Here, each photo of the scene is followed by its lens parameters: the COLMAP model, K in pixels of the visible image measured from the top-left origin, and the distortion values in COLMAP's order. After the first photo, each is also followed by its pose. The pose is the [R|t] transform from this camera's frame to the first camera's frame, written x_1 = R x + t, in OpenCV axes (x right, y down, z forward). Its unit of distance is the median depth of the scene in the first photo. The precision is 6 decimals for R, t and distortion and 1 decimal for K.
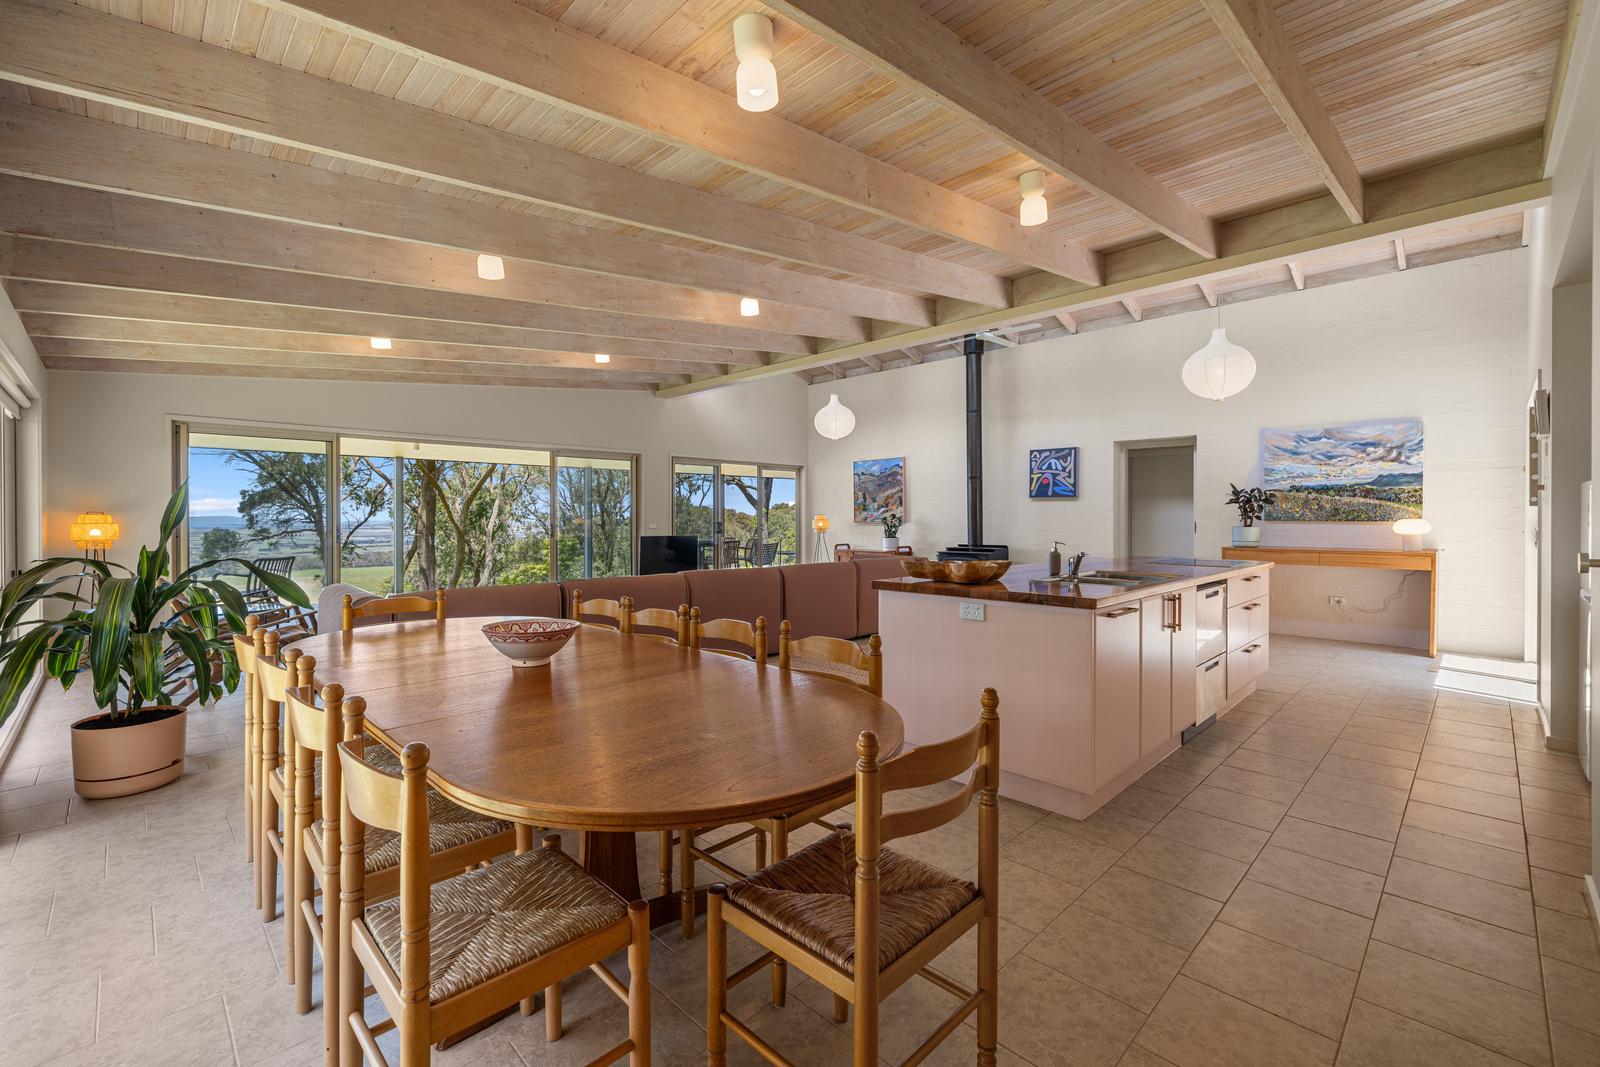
lens RADIAL K [[687.1, 0, 805.3], [0, 687.1, 516.3], [0, 0, 1]] dist [0.000109, 0.000004]
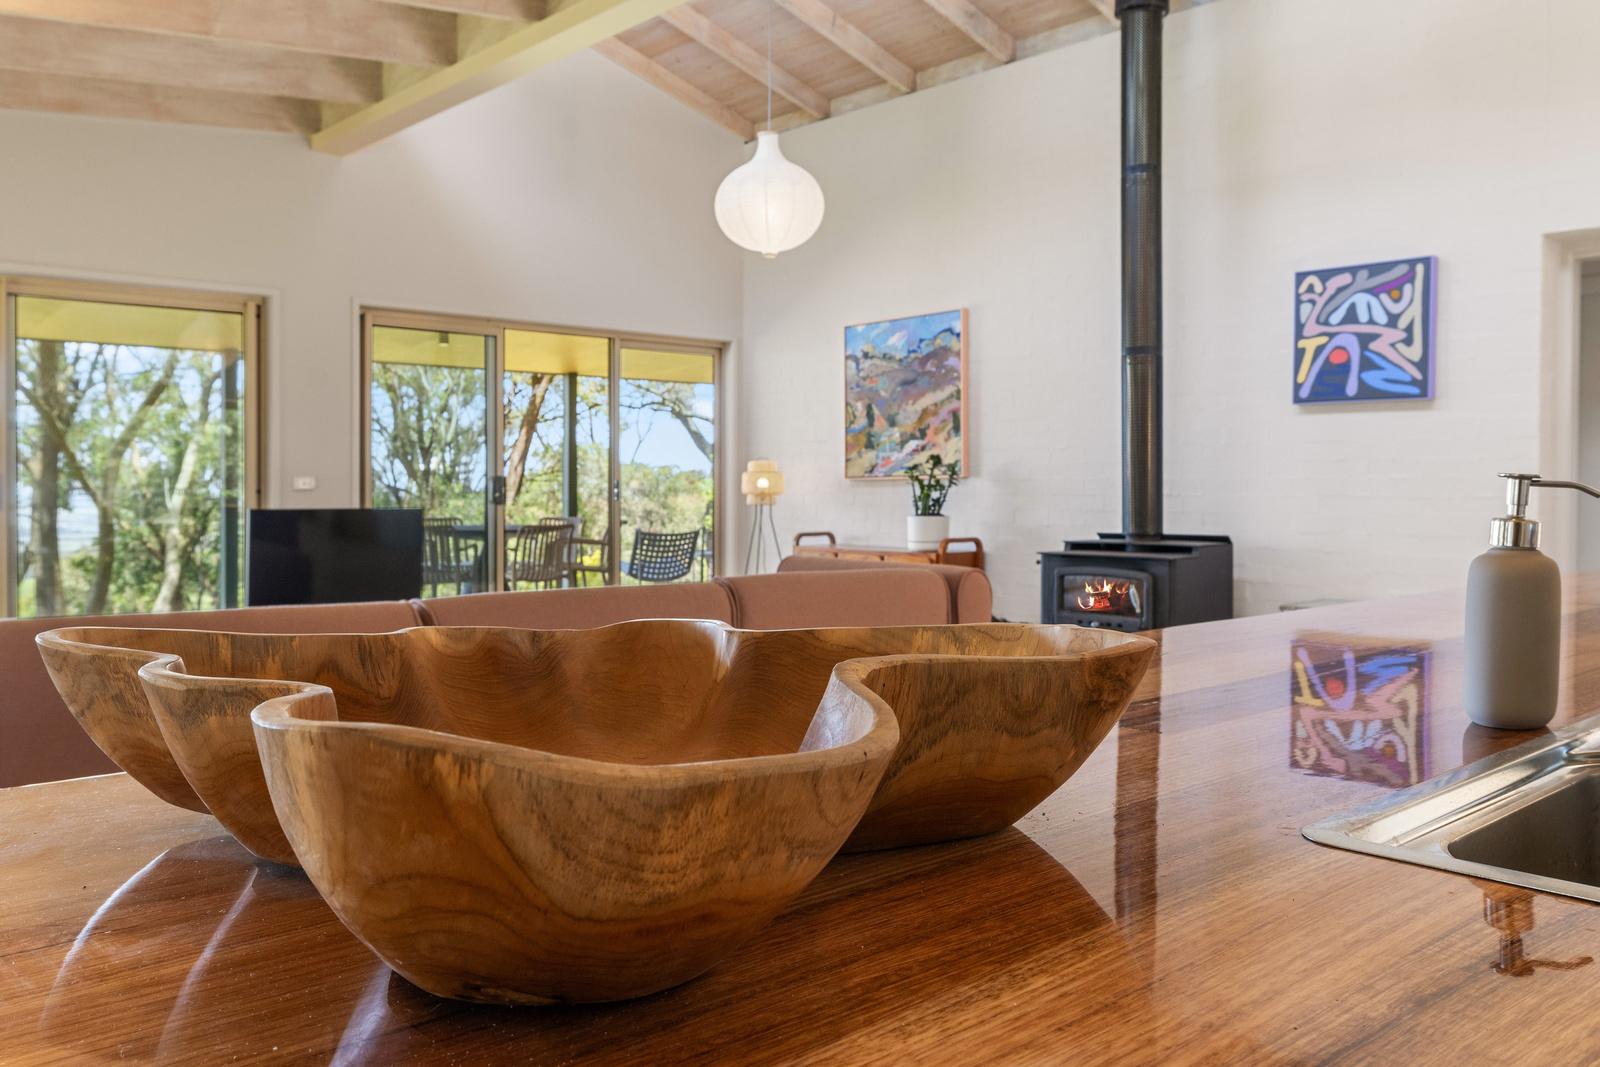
lens RADIAL K [[1304.8, 0, 798.5], [0, 1304.8, 517.4], [0, 0, 1]] dist [-0.004828, -0.002698]
pose [[0.999036, 0.001314, -0.043871, 0.084634], [-0.000194, 0.999675, 0.025509, 0.013380], [0.043891, -0.025476, 0.998711, 0.265299]]
